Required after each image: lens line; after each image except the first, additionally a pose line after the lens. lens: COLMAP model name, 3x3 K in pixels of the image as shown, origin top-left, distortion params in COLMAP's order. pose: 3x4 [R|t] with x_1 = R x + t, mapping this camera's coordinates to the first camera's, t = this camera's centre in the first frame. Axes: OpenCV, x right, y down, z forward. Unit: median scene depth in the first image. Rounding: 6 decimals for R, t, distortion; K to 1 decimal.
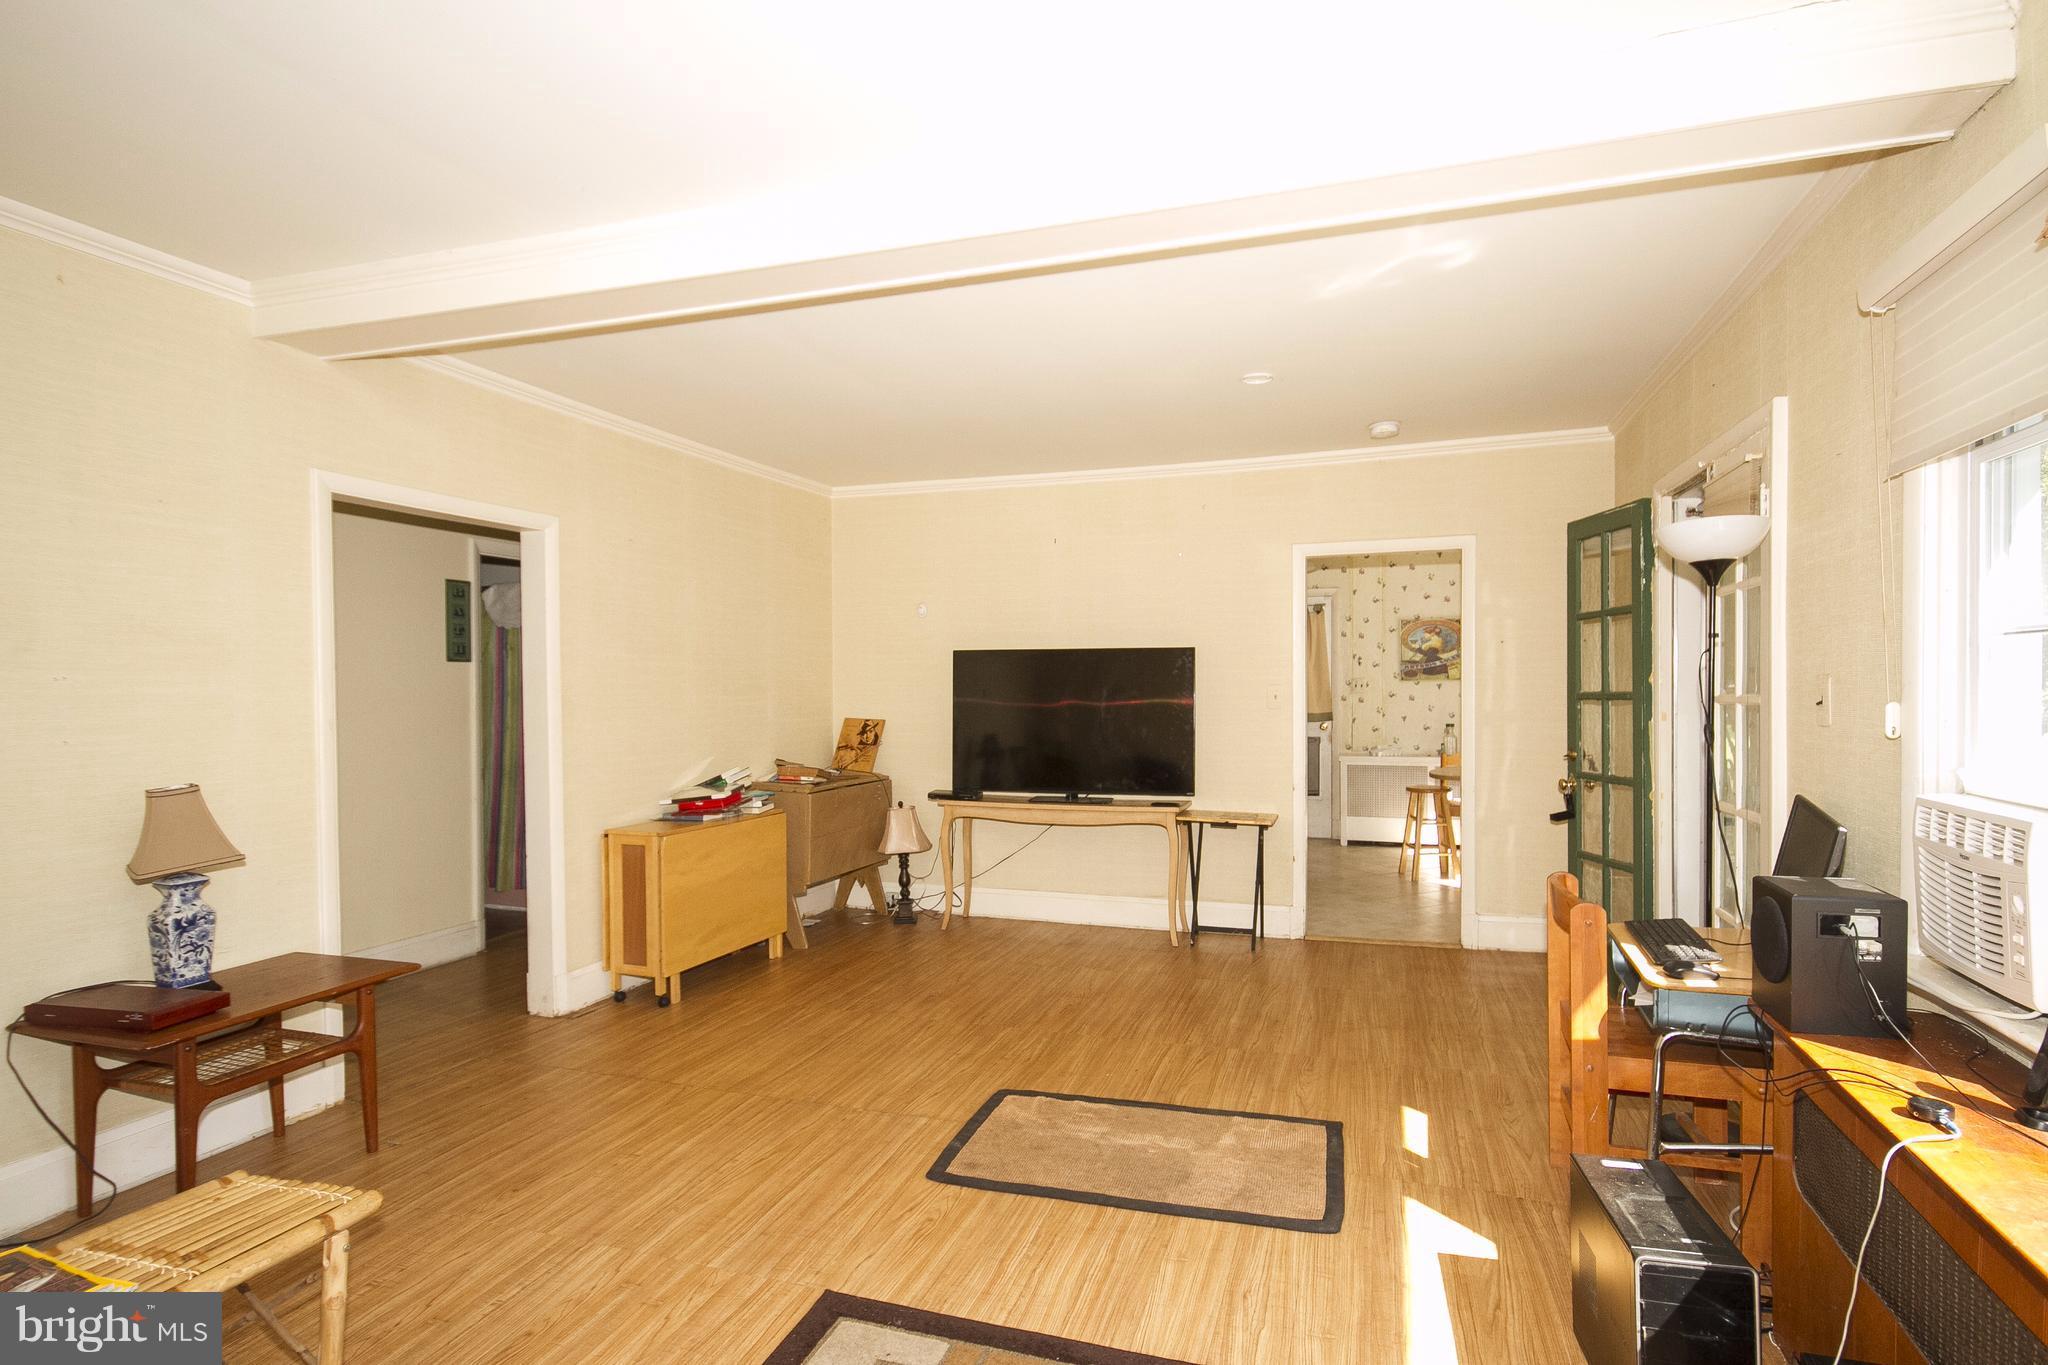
lens RADIAL K [[954.1, 0, 1031.7], [0, 954.1, 698.5], [0, 0, 1]] dist [-0.015763, 0.000761]
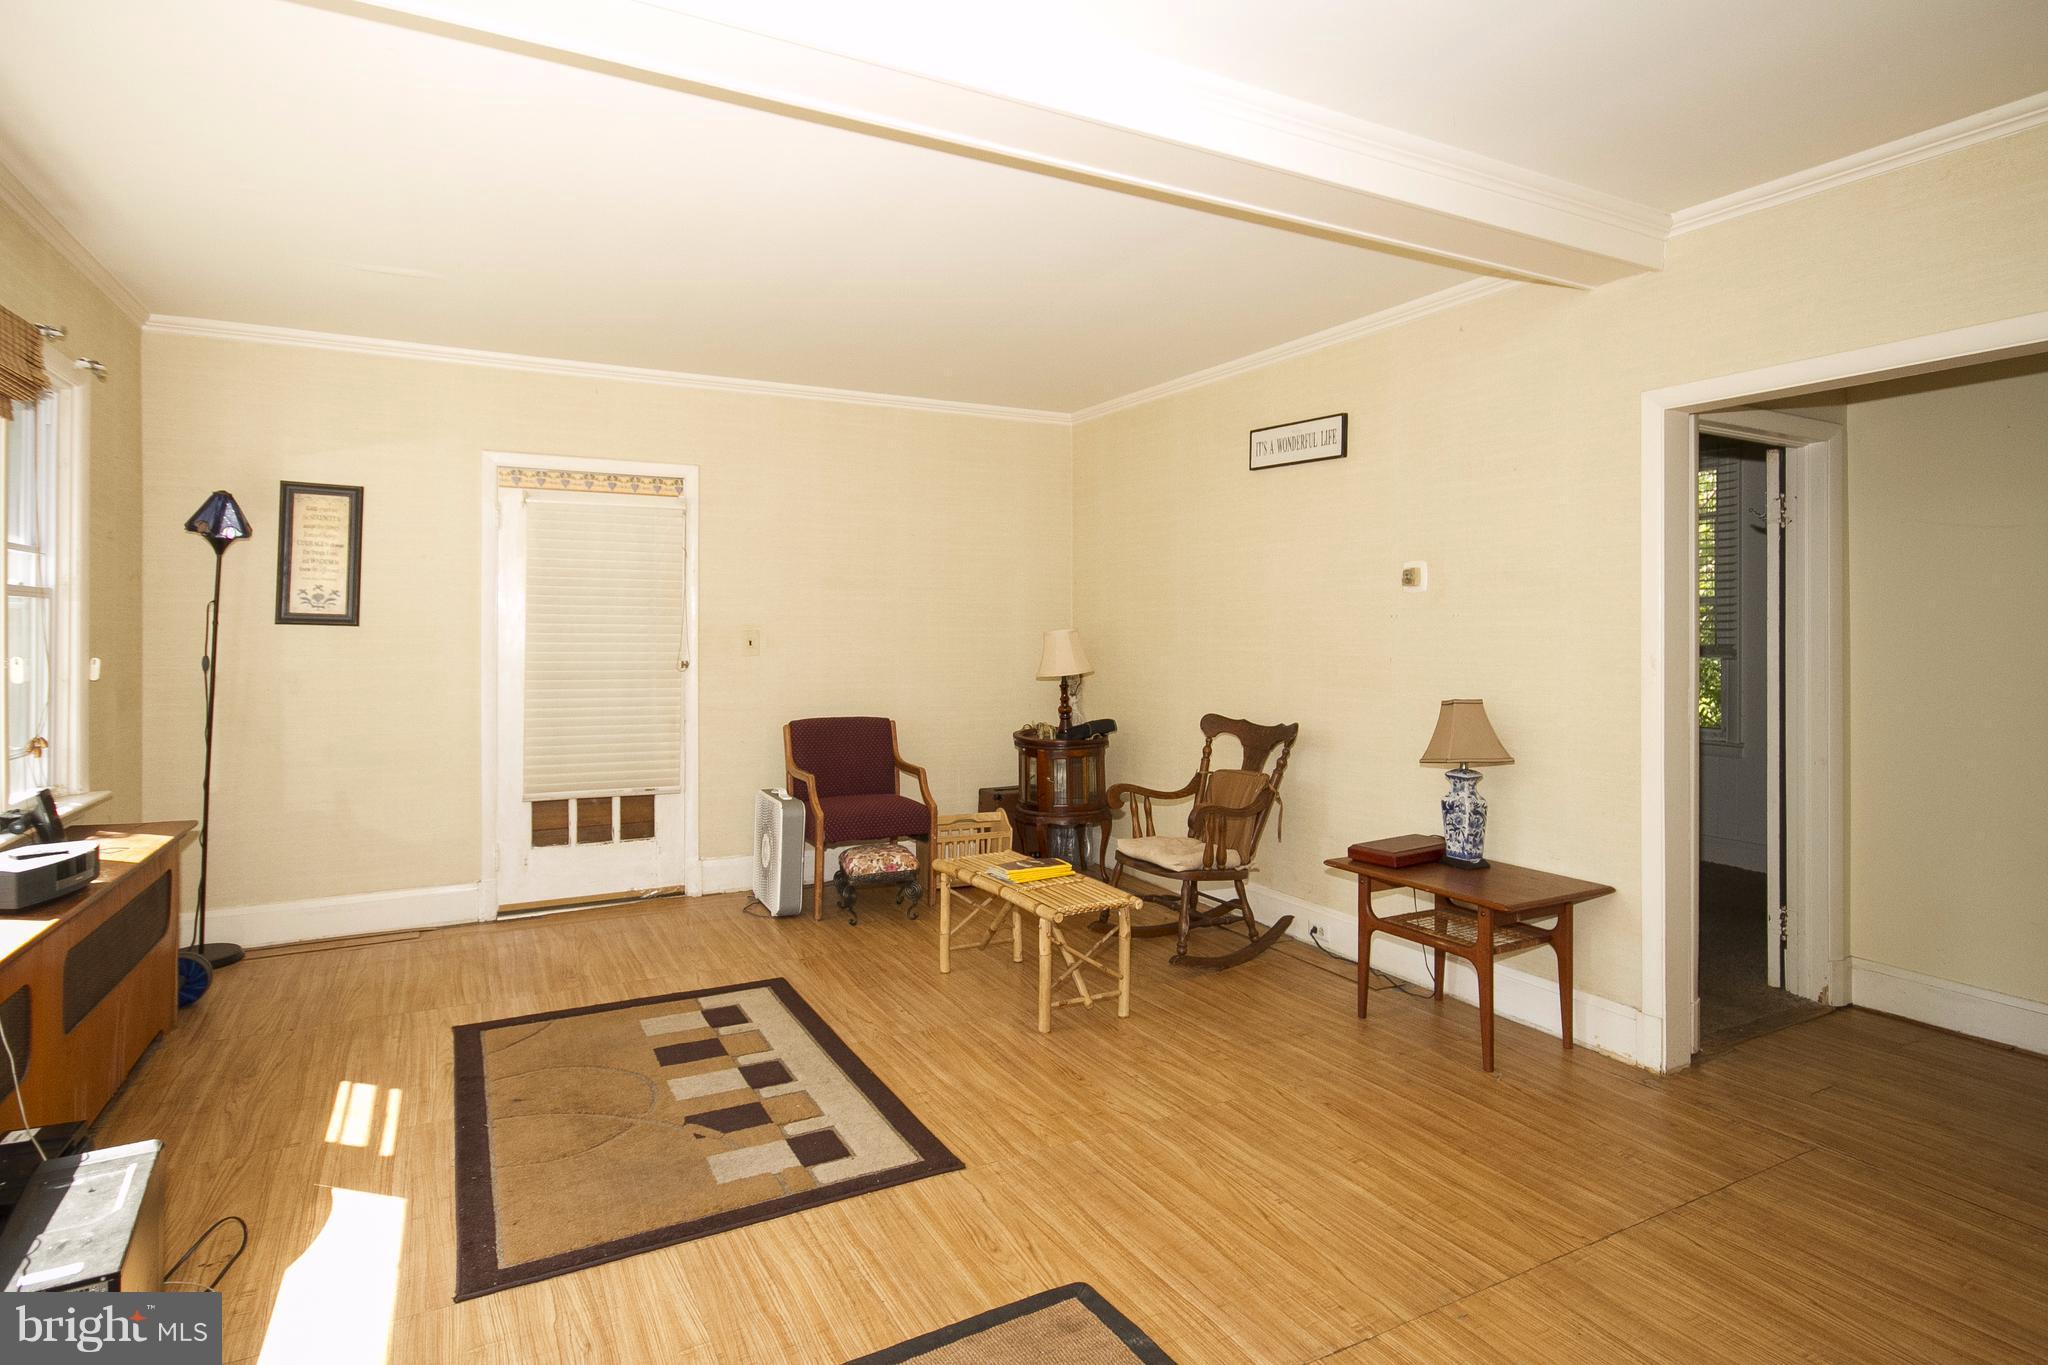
lens RADIAL K [[1026.2, 0, 1026.9], [0, 1026.2, 624.5], [0, 0, 1]] dist [-0.000426, 0.000307]
pose [[-0.652688, 0.004963, -0.757610, 0.550039], [-0.005053, 0.999928, 0.010903, -0.016339], [0.757610, 0.010944, -0.652616, 1.574312]]
